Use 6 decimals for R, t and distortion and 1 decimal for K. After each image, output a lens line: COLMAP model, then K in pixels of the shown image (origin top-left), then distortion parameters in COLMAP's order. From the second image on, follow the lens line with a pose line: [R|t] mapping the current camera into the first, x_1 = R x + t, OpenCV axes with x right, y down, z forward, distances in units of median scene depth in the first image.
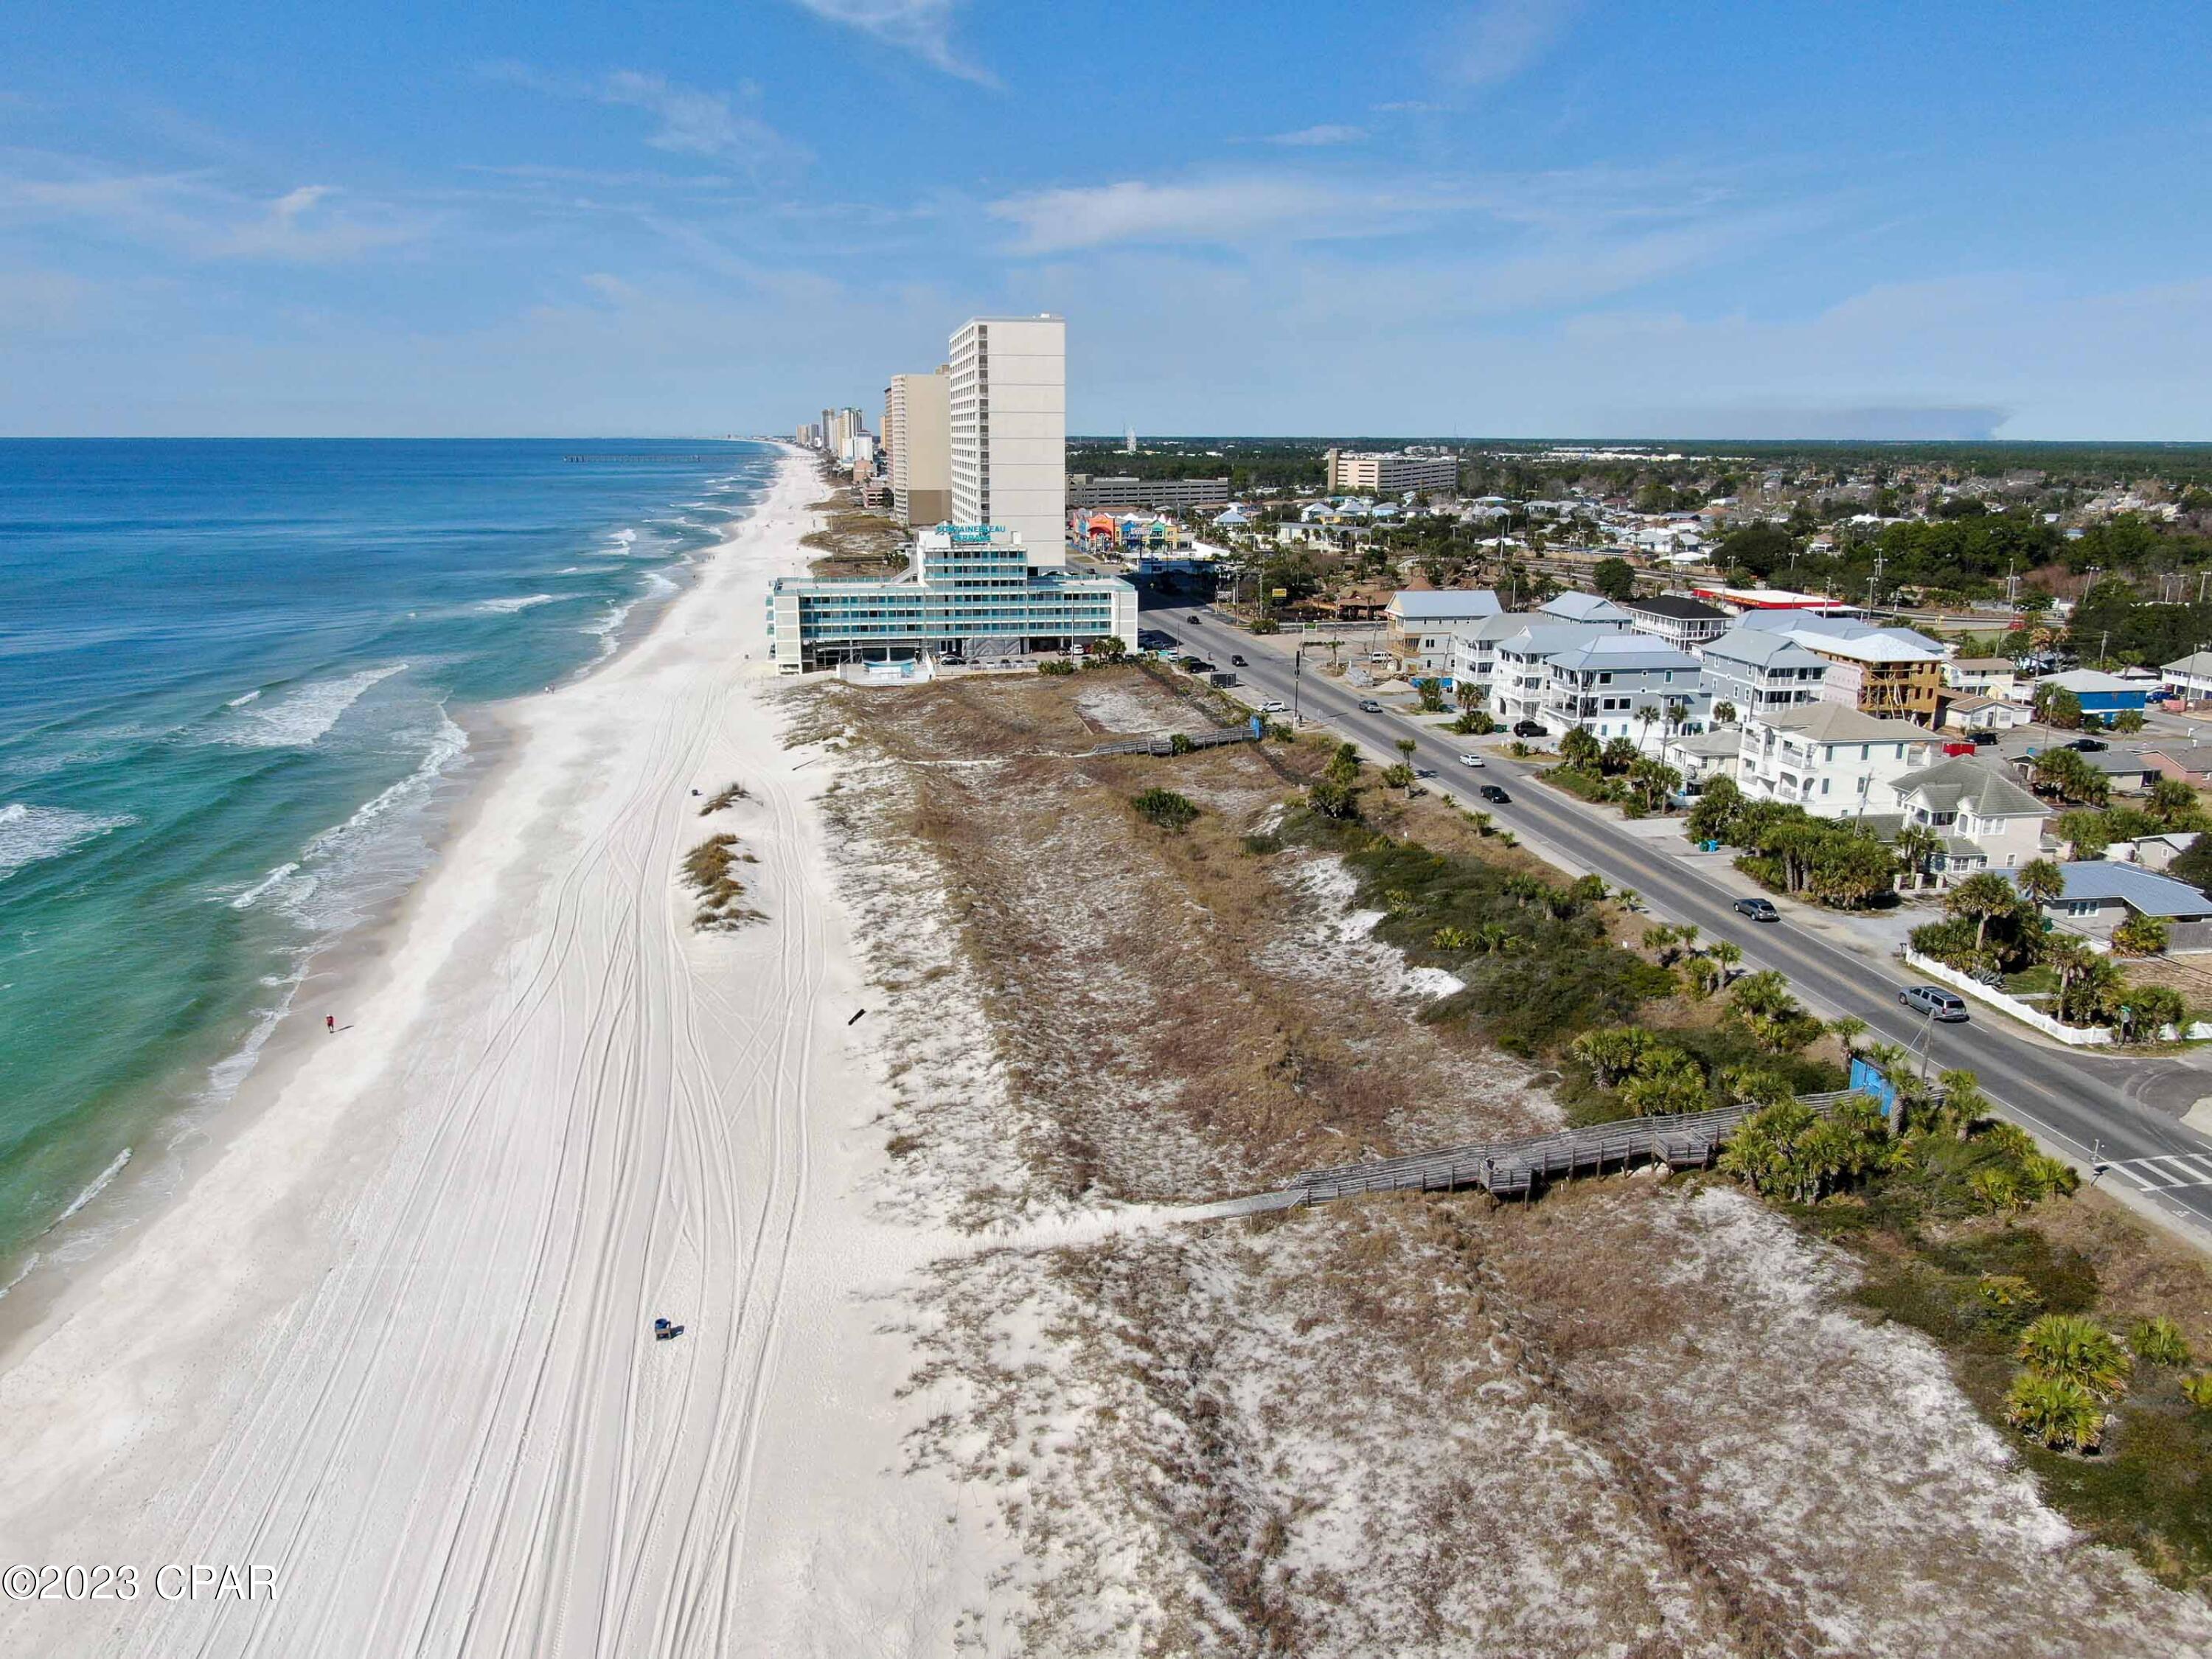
lens RADIAL K [[1619.4, 0, 1106.0], [0, 1619.4, 829.5], [0, 0, 1]] dist [-0.038518, 0.023252]
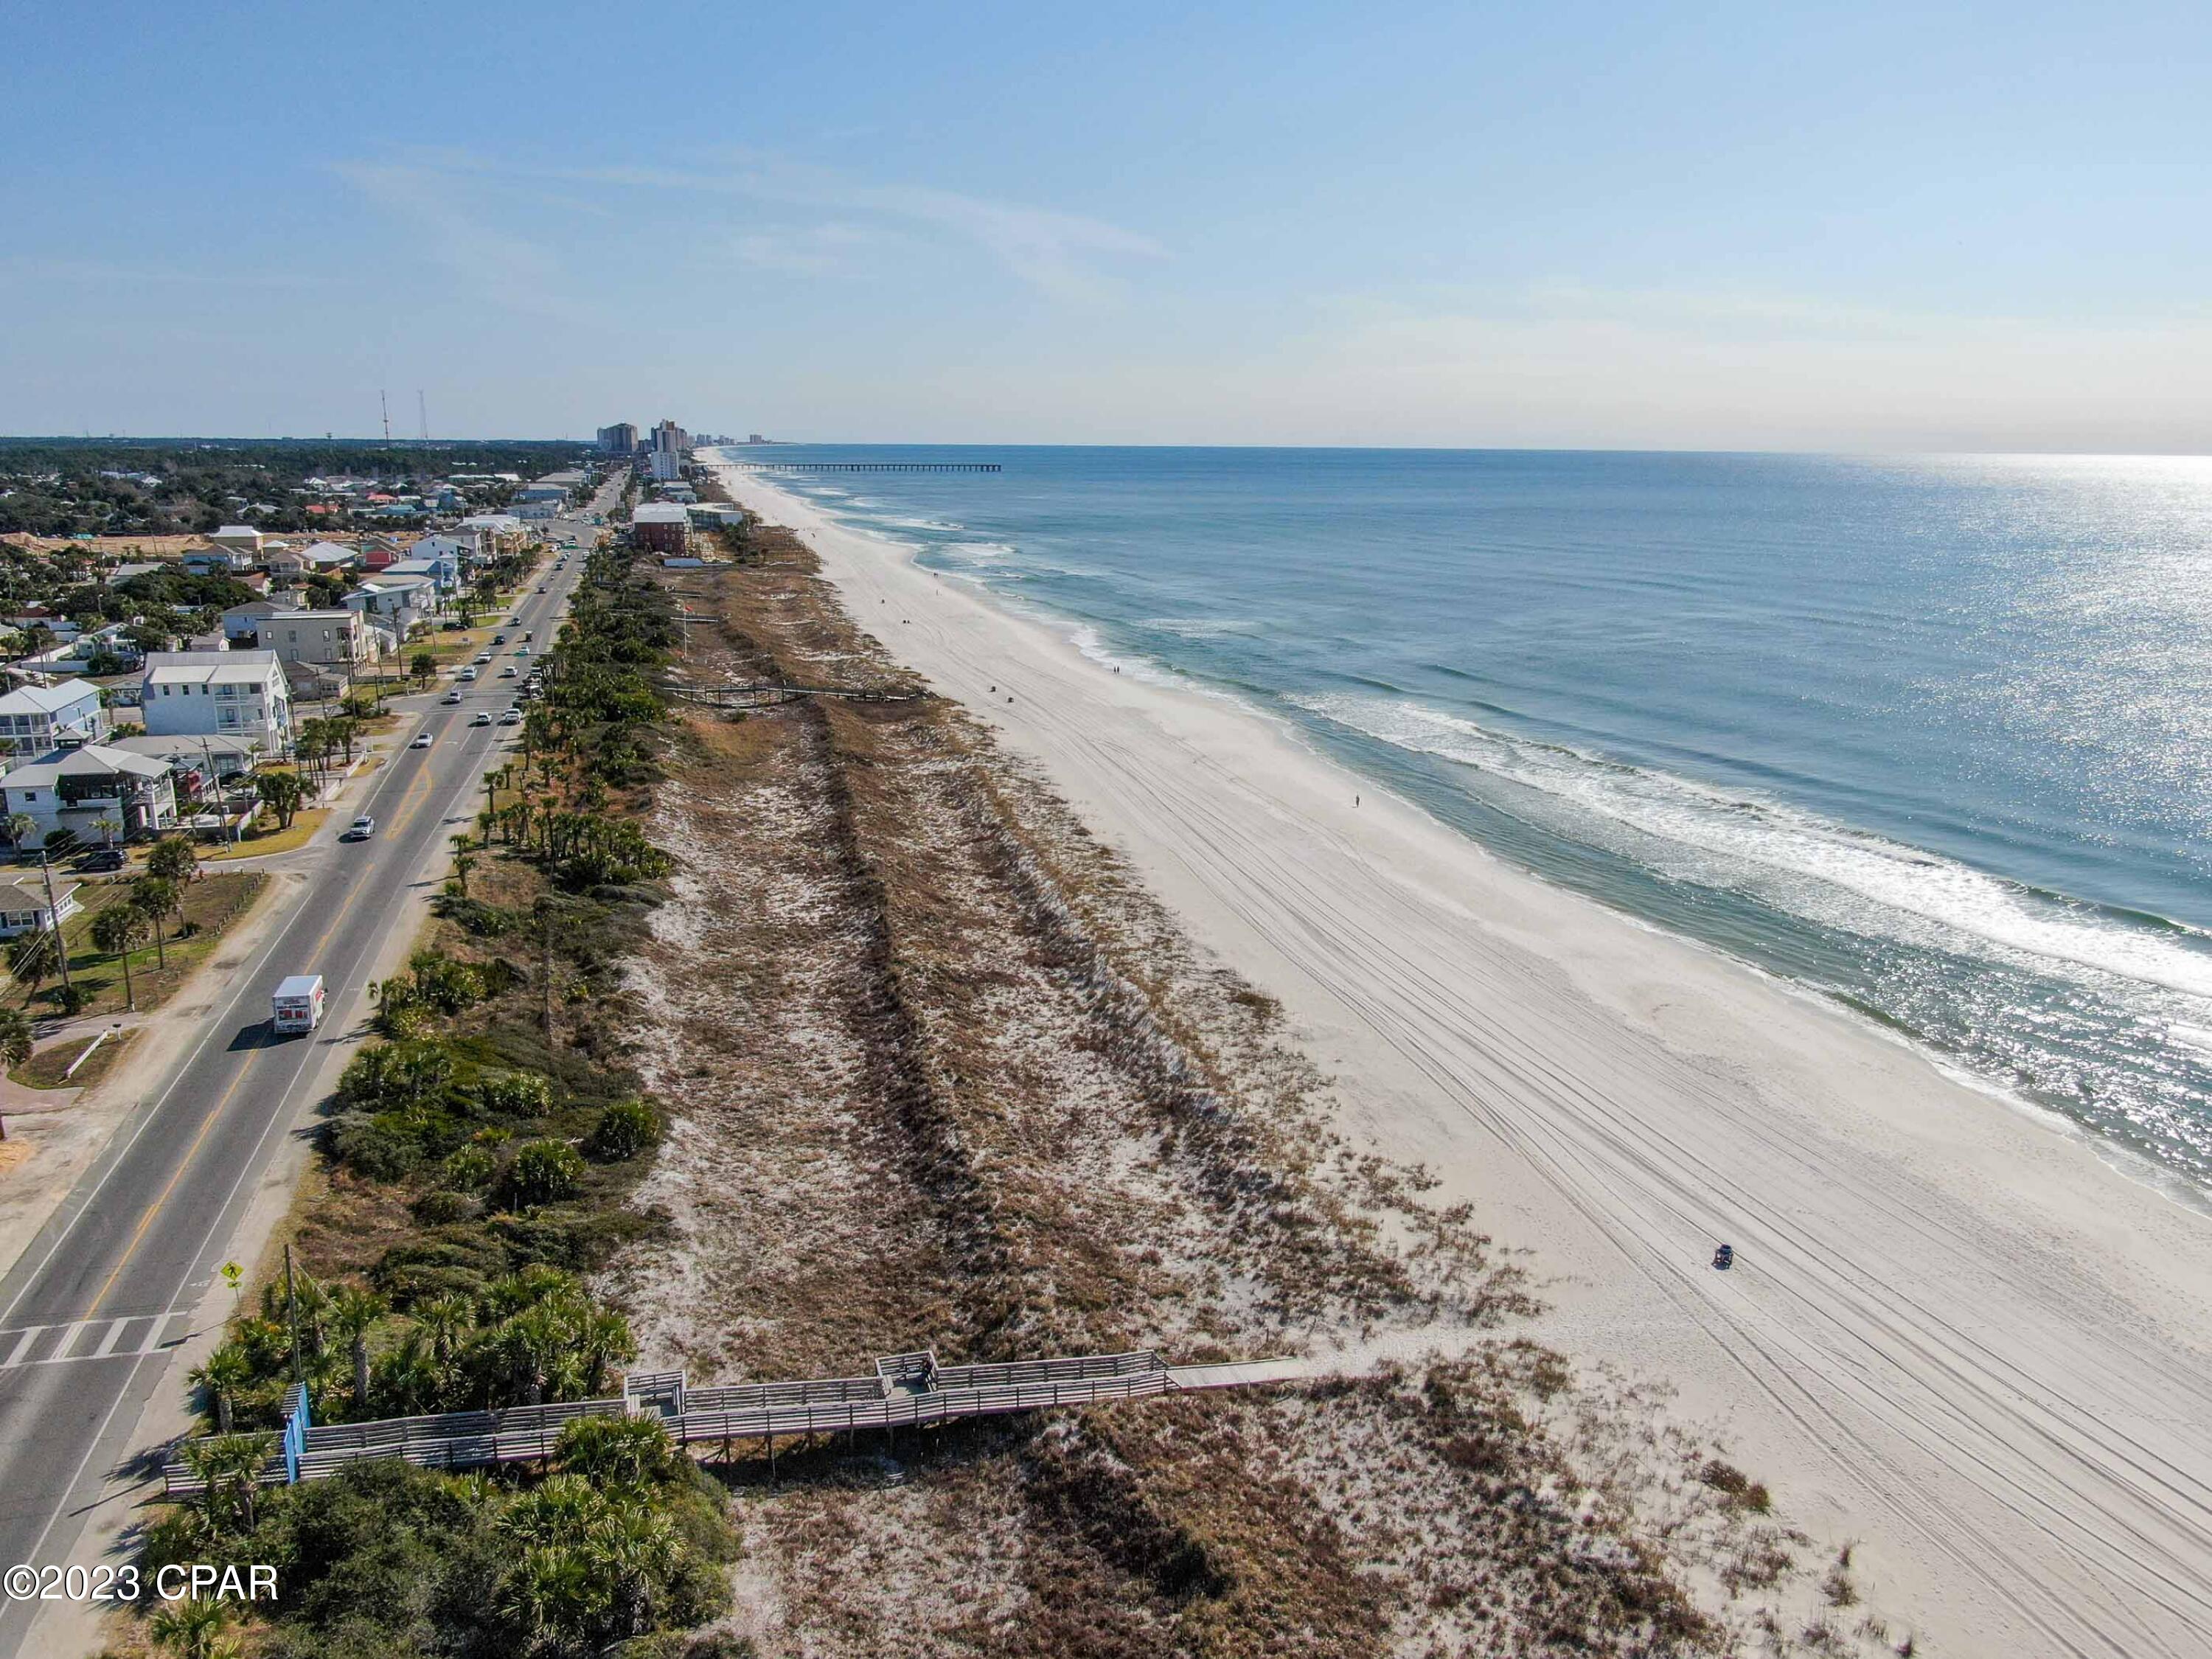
lens RADIAL K [[1619.4, 0, 1106.0], [0, 1619.4, 829.5], [0, 0, 1]] dist [-0.038518, 0.023252]
pose [[-0.994503, 0.015852, -0.103496, 0.265309], [-0.033036, 0.890474, 0.453834, -0.449135], [0.099355, 0.454758, -0.885056, 1.849447]]
